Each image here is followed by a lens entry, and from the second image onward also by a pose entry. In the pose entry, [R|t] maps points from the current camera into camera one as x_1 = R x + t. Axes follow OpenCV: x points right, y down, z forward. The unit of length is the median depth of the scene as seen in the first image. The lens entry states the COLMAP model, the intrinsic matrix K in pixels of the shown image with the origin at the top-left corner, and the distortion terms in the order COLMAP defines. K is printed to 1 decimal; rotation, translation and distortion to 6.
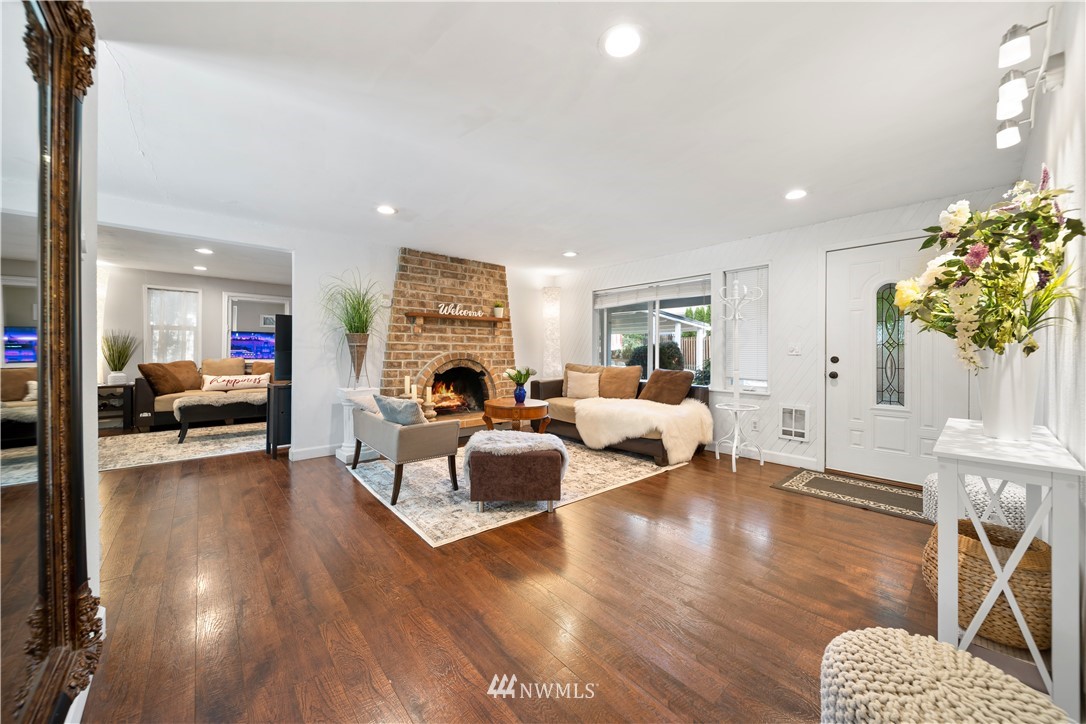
lens RADIAL K [[390.9, 0, 536.0], [0, 390.9, 357.9], [0, 0, 1]] dist [0.001880, -0.000932]
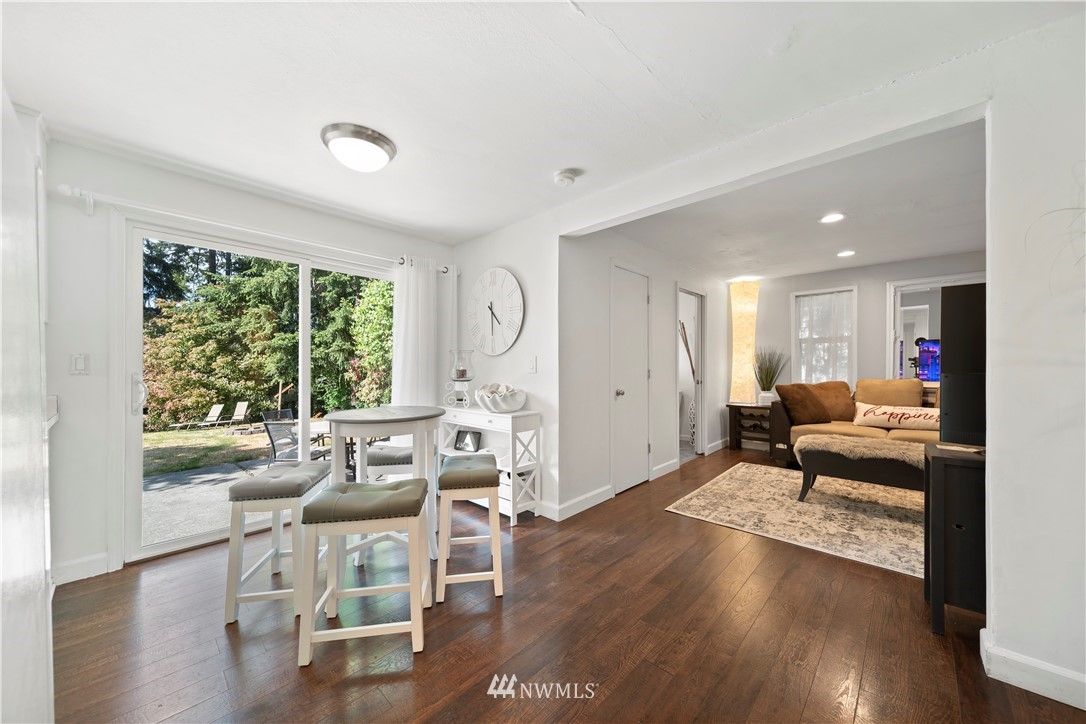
lens RADIAL K [[390.9, 0, 538.1], [0, 390.9, 361.2], [0, 0, 1]] dist [0.001880, -0.000932]
pose [[0.093980, -0.019685, -0.995379, -0.230257], [-0.009624, 0.999740, -0.020680, -0.013749], [0.995528, 0.011523, 0.093766, 0.430018]]
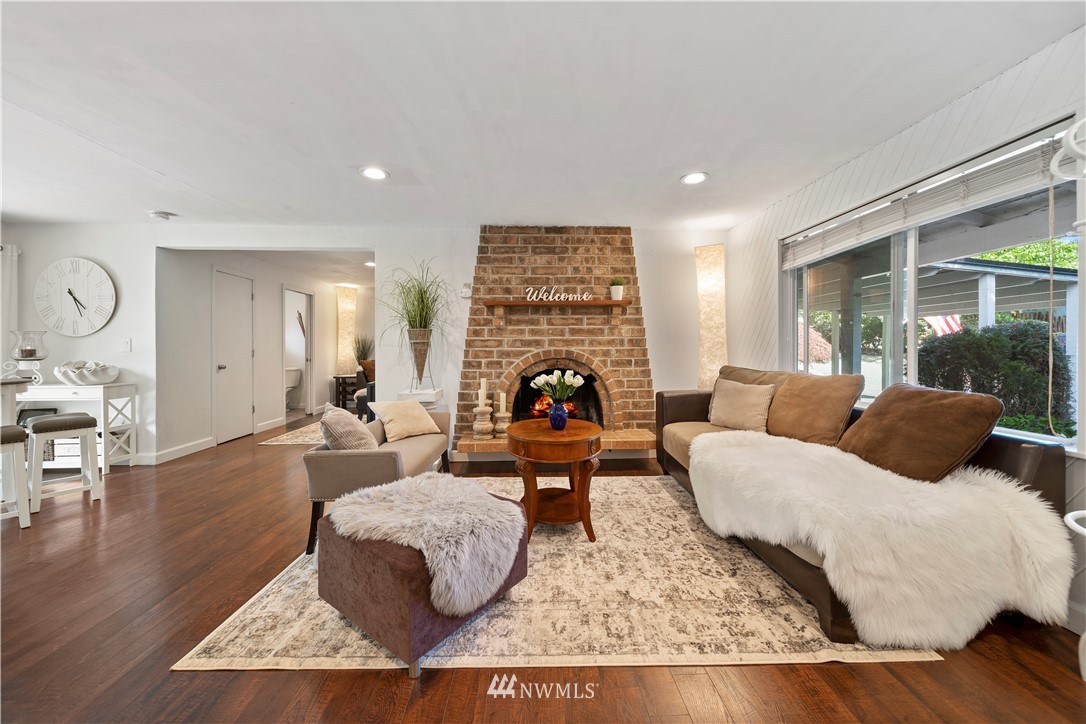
lens RADIAL K [[390.9, 0, 536.7], [0, 390.9, 349.9], [0, 0, 1]] dist [0.001880, -0.000932]
pose [[0.784178, -0.007015, -0.620497, 0.247130], [-0.001309, 0.999915, -0.012958, -0.003172], [0.620535, 0.010974, 0.784102, 0.377611]]
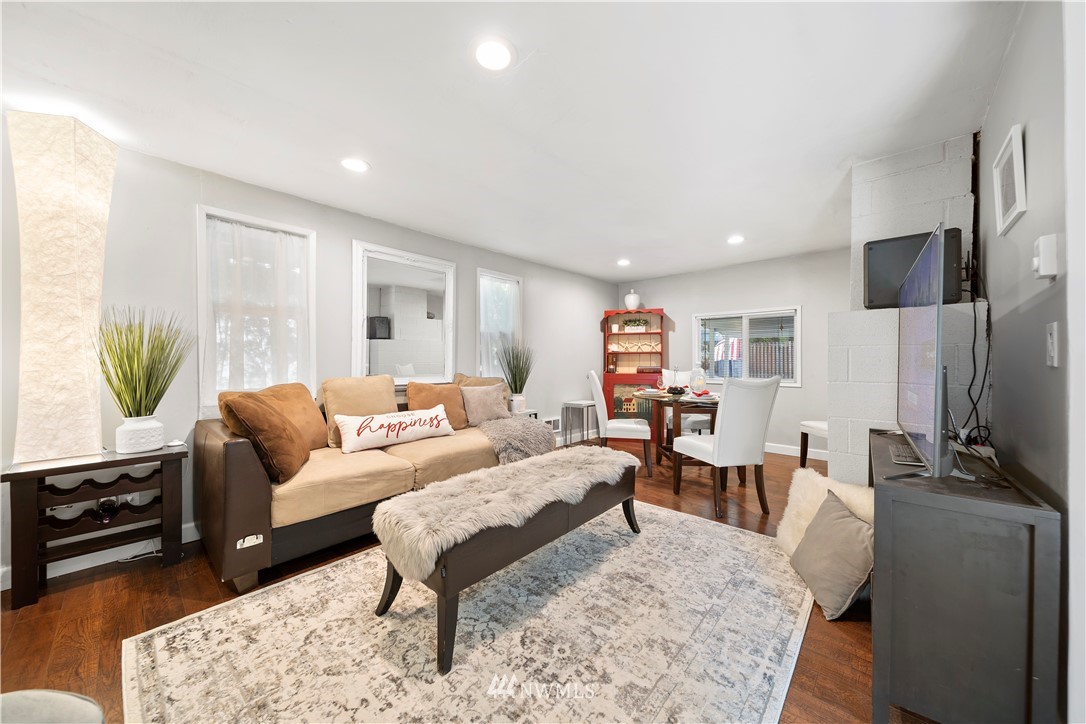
lens RADIAL K [[390.9, 0, 548.2], [0, 390.9, 361.8], [0, 0, 1]] dist [0.001880, -0.000932]
pose [[0.993704, -0.013709, 0.111193, -0.815022], [0.015441, 0.999772, -0.014734, -0.008508], [-0.110966, 0.016358, 0.993690, 0.653837]]
